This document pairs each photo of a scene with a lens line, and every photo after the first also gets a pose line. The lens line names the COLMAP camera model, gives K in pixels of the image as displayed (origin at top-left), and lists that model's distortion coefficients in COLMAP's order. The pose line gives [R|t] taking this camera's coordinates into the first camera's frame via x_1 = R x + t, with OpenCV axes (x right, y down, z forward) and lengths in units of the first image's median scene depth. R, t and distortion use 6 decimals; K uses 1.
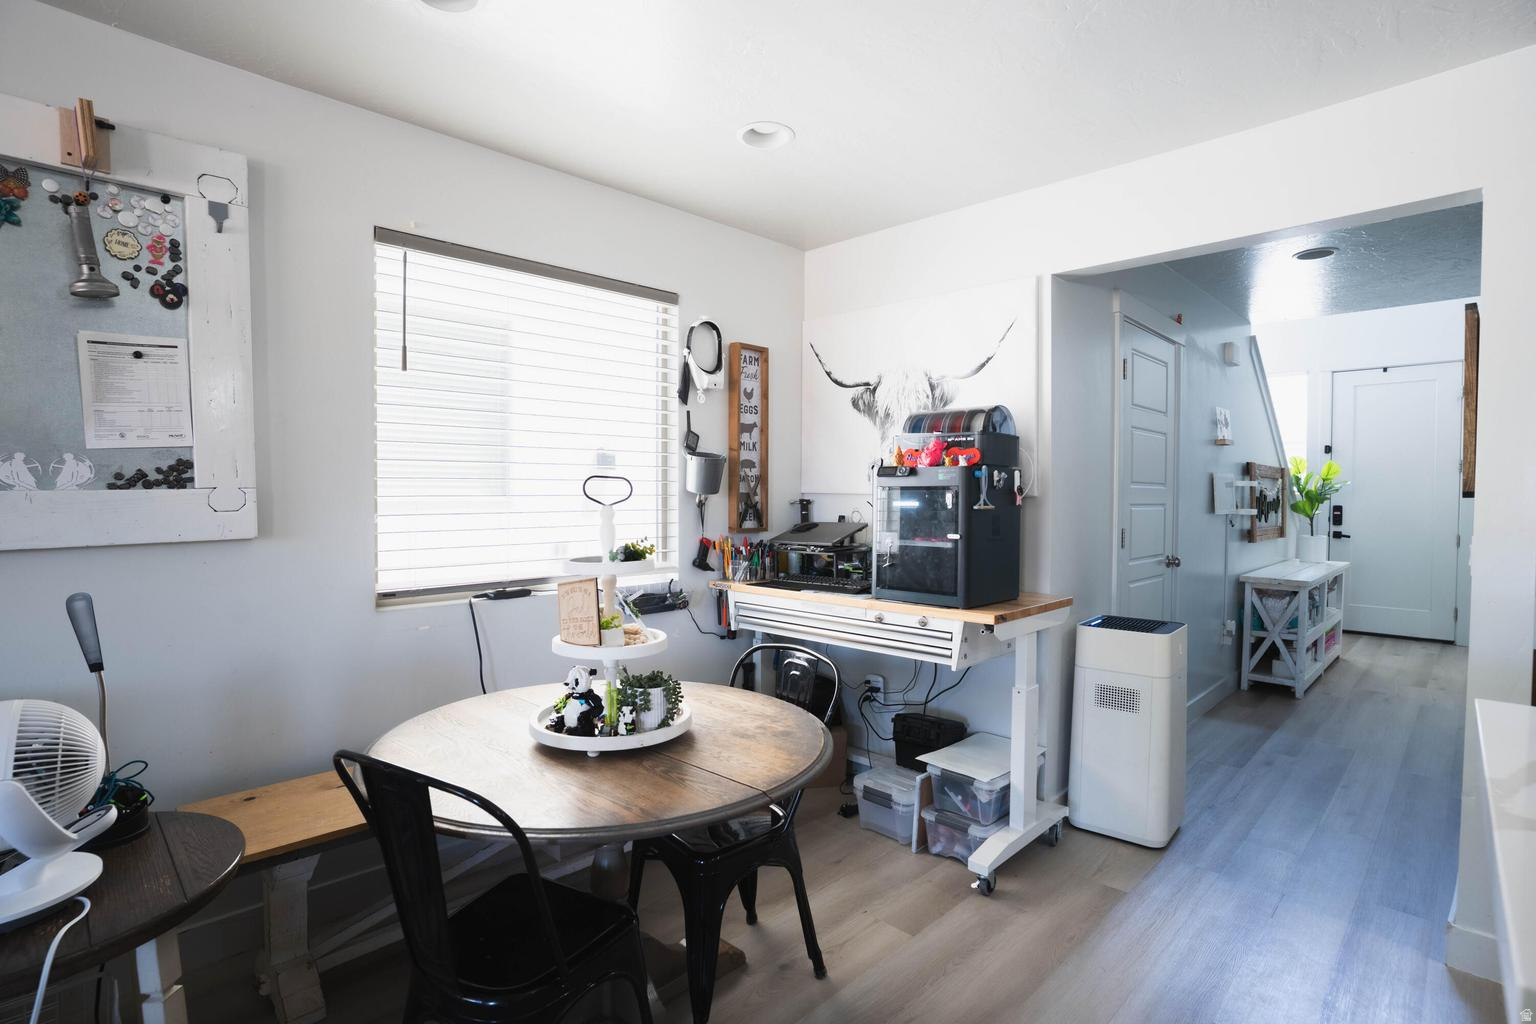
lens RADIAL K [[751.5, 0, 753.4], [0, 751.5, 516.8], [0, 0, 1]] dist [-0.048536, 0.016773]
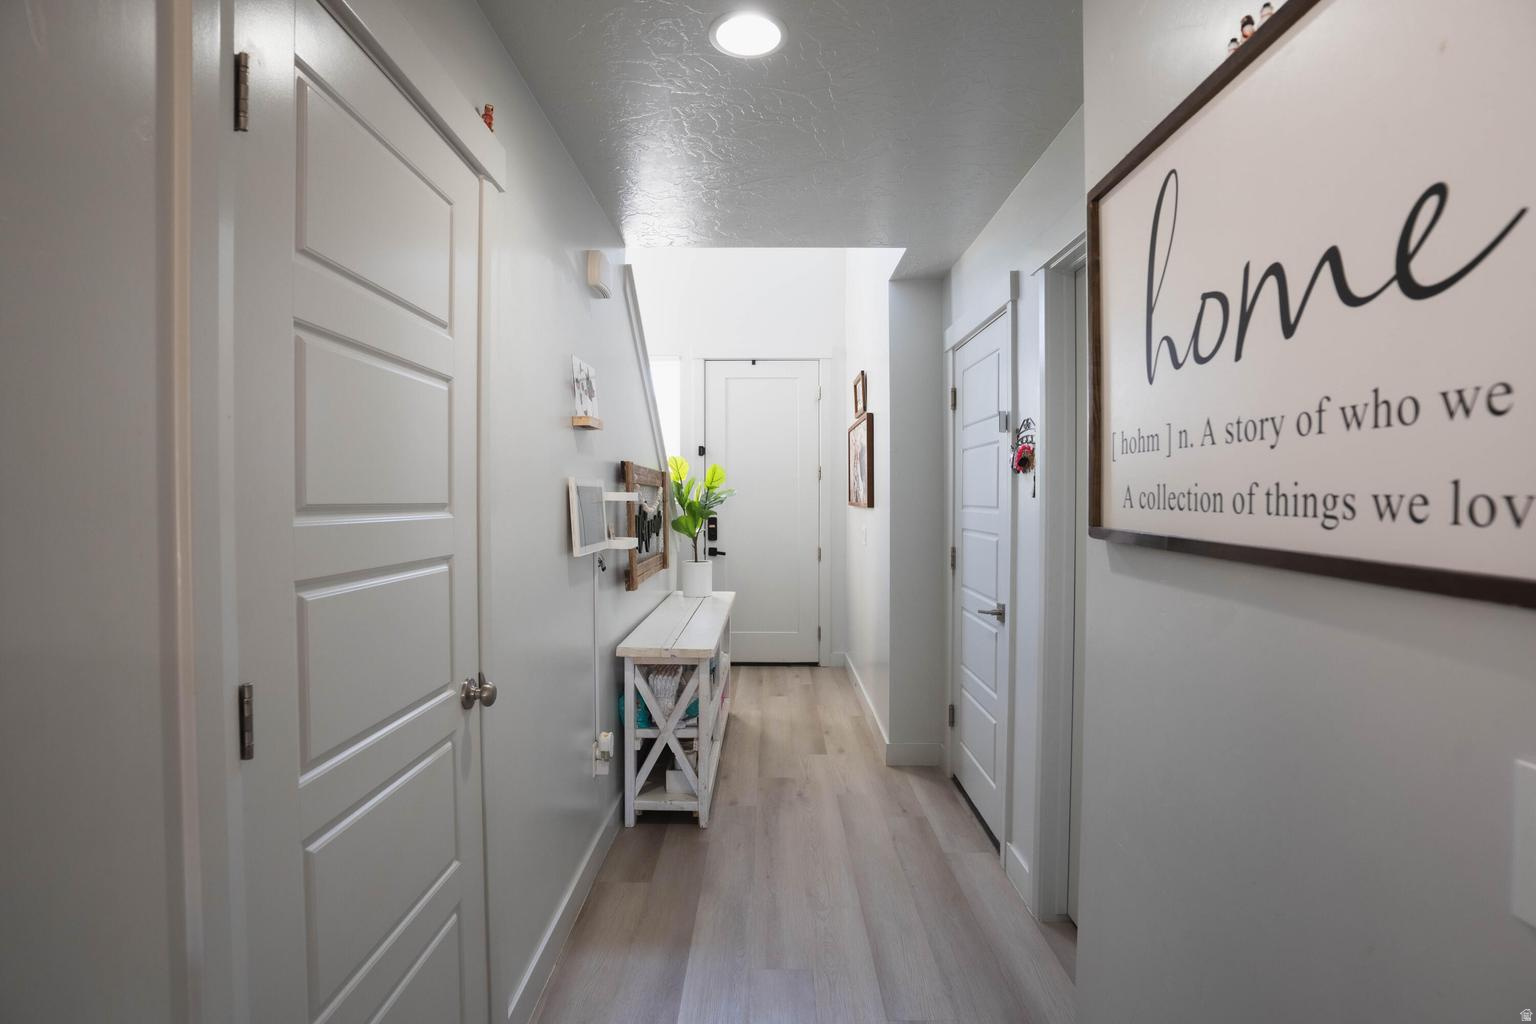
lens RADIAL K [[764.9, 0, 771.4], [0, 764.9, 511.1], [0, 0, 1]] dist [-0.053586, -0.000087]
pose [[0.702606, -0.018205, 0.711346, 0.293322], [0.026775, 0.999641, -0.000863, -0.027644], [-0.711075, 0.019652, 0.702841, 0.449214]]
